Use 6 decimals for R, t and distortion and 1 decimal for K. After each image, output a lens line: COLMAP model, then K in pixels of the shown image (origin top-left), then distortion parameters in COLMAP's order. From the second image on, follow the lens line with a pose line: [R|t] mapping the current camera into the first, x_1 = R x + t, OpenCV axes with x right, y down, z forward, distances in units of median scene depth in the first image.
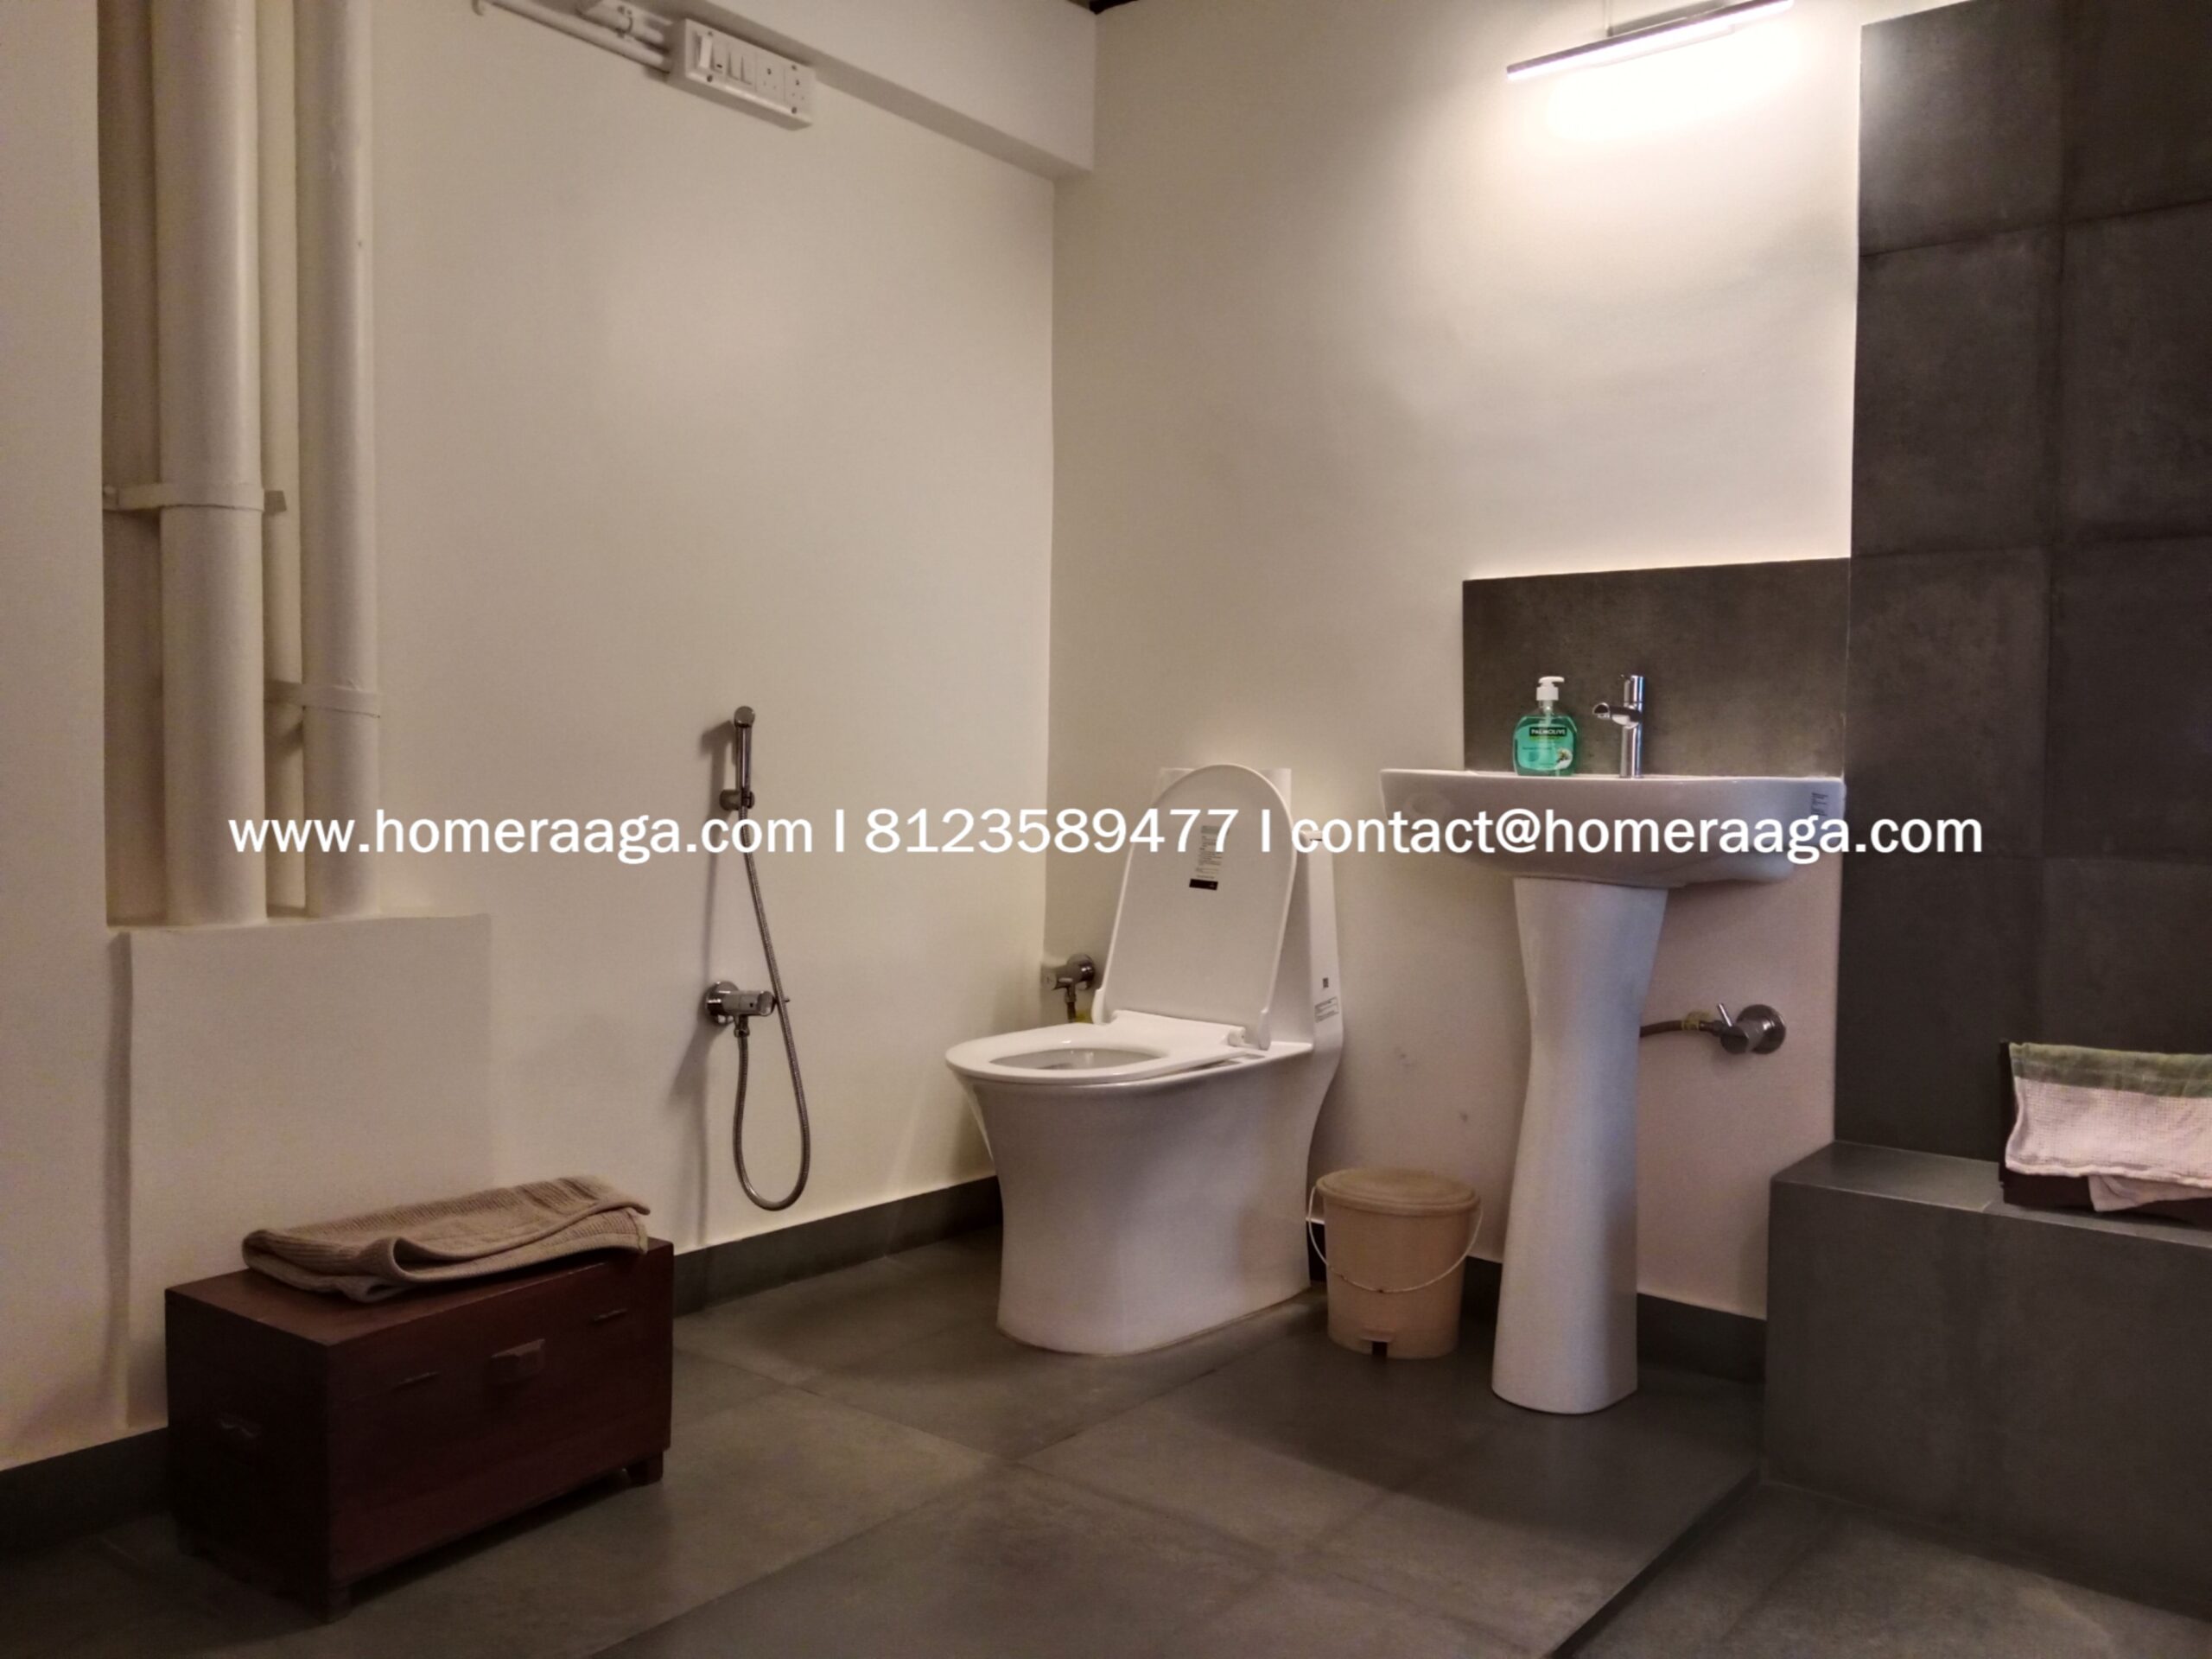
lens RADIAL K [[1741.5, 0, 1095.9], [0, 1741.5, 832.4], [0, 0, 1]] dist [0.081577, -0.142218]
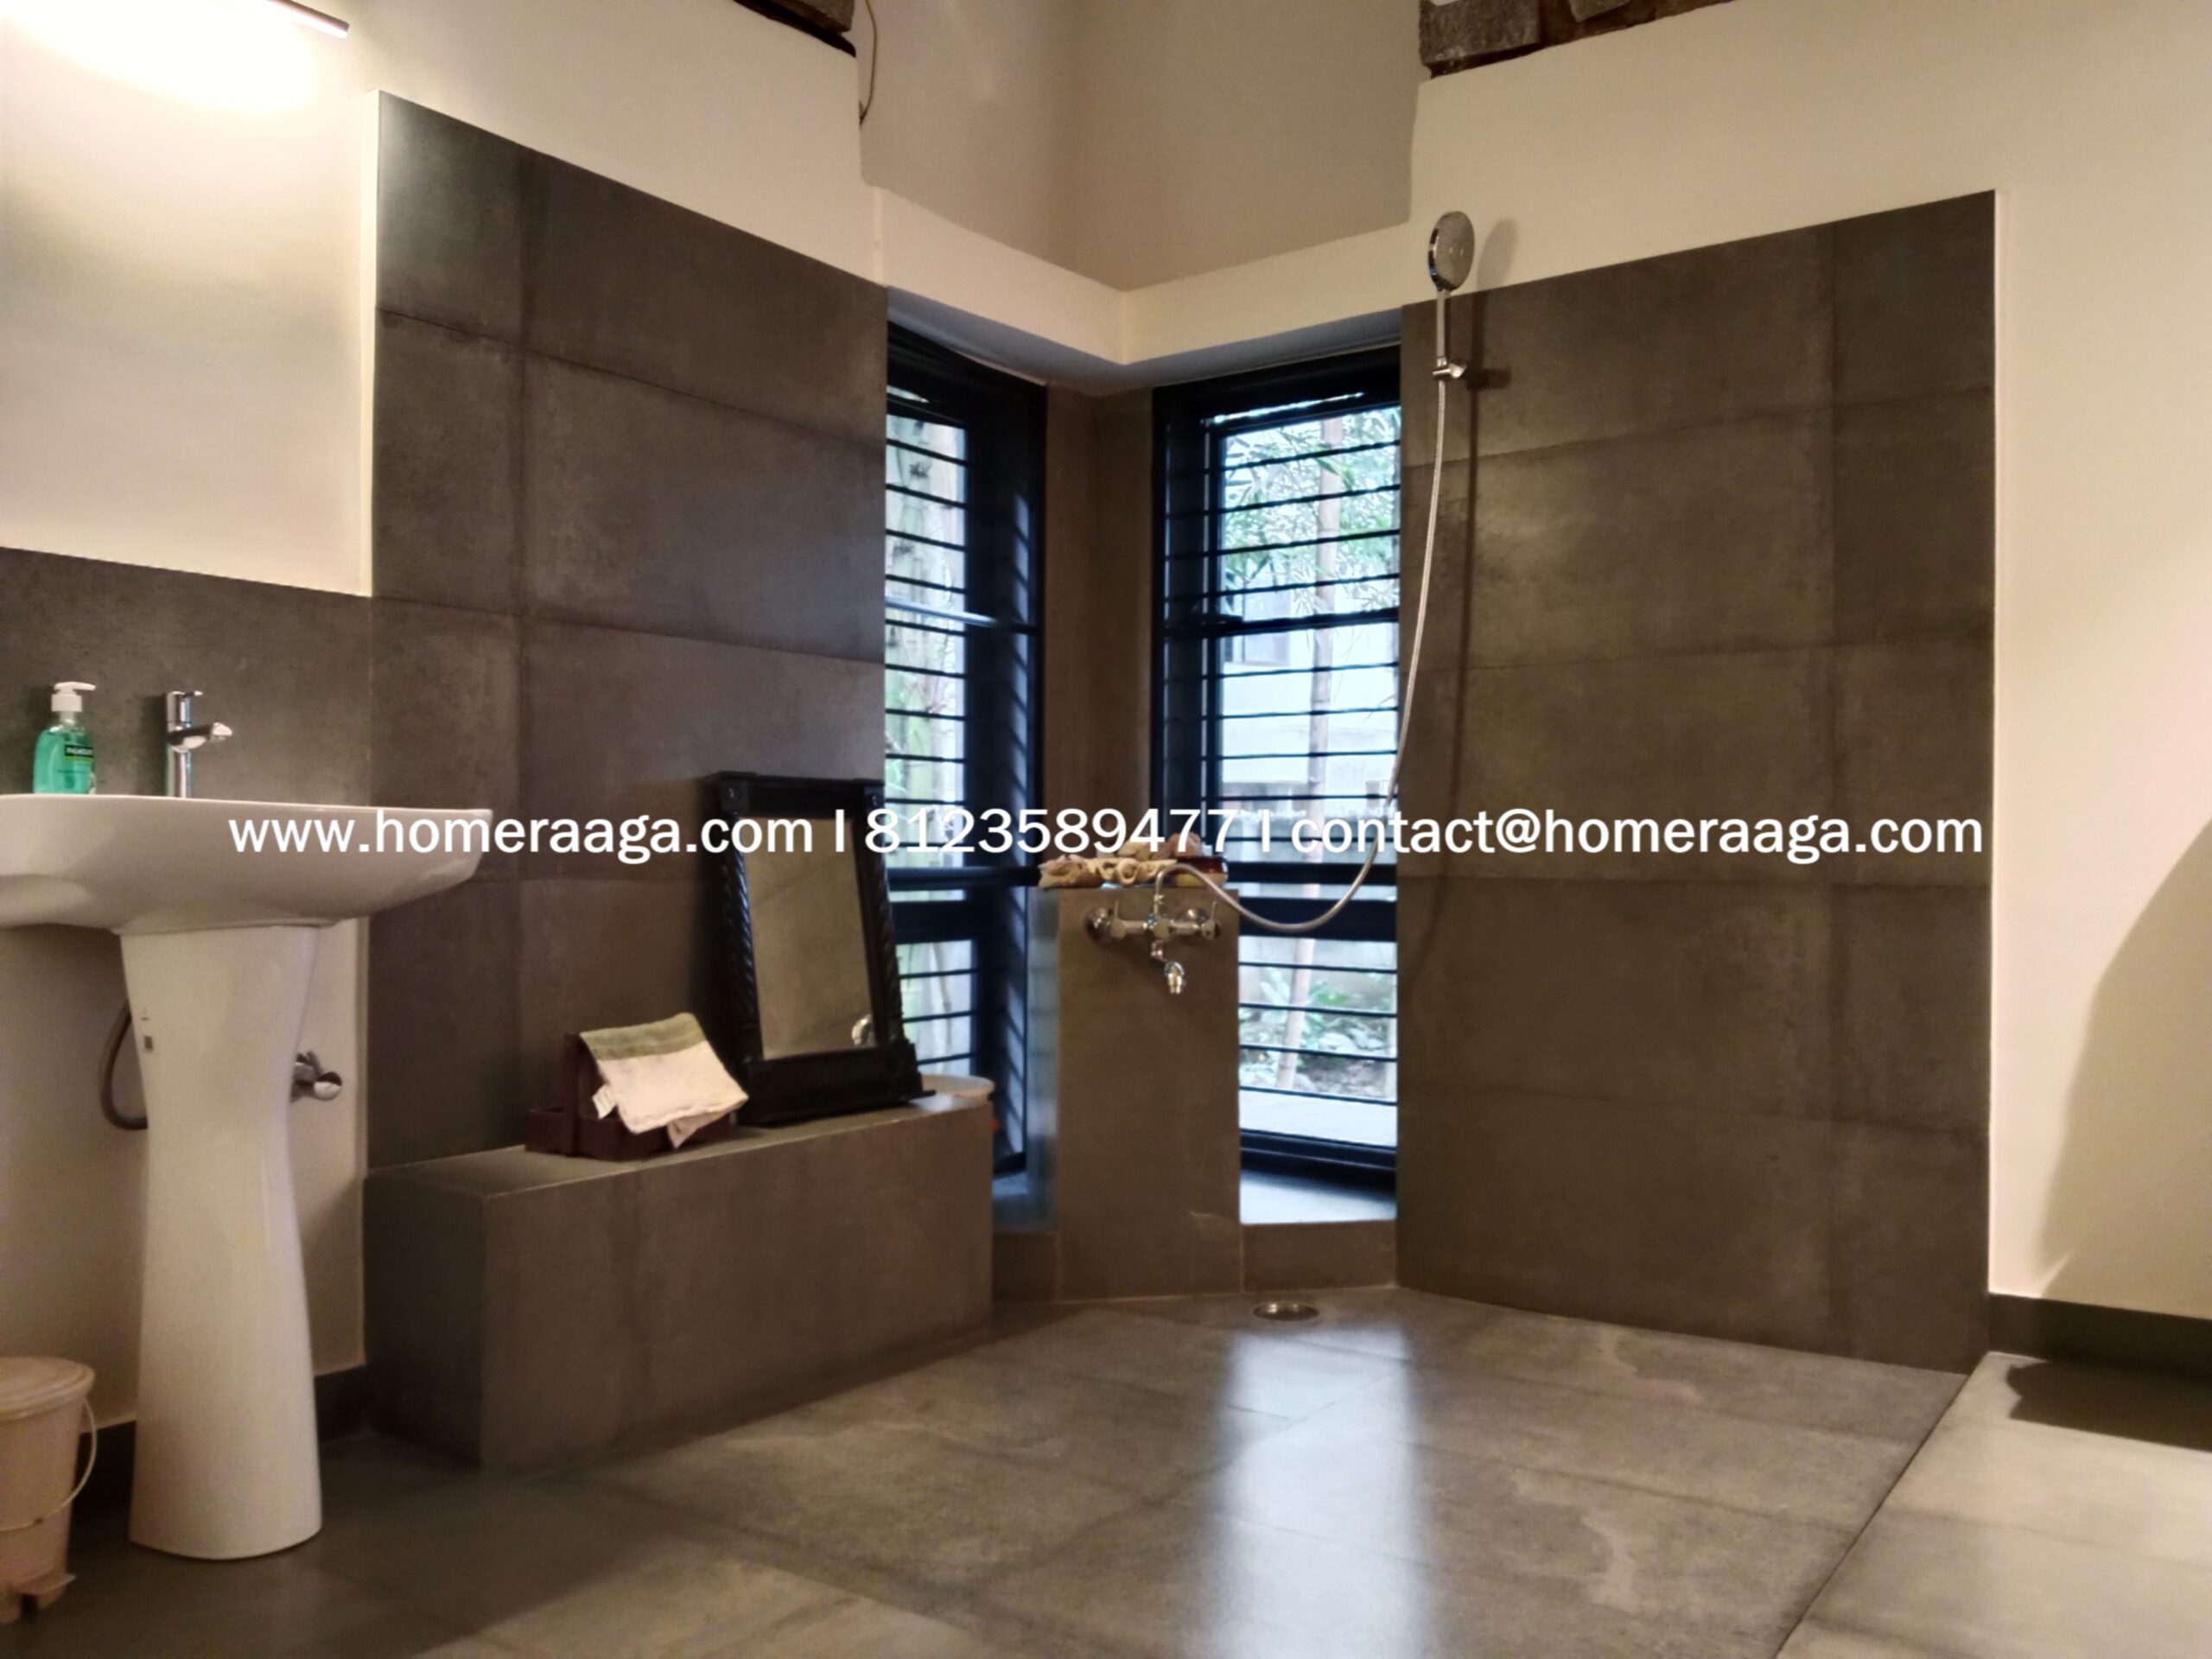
lens RADIAL K [[1741.5, 0, 1094.9], [0, 1741.5, 830.7], [0, 0, 1]] dist [0.081577, -0.142218]
pose [[-0.042598, -0.000473, 0.999092, -0.654897], [0.035789, 0.999357, 0.001999, -0.007484], [-0.998451, 0.035842, -0.042554, 0.669785]]
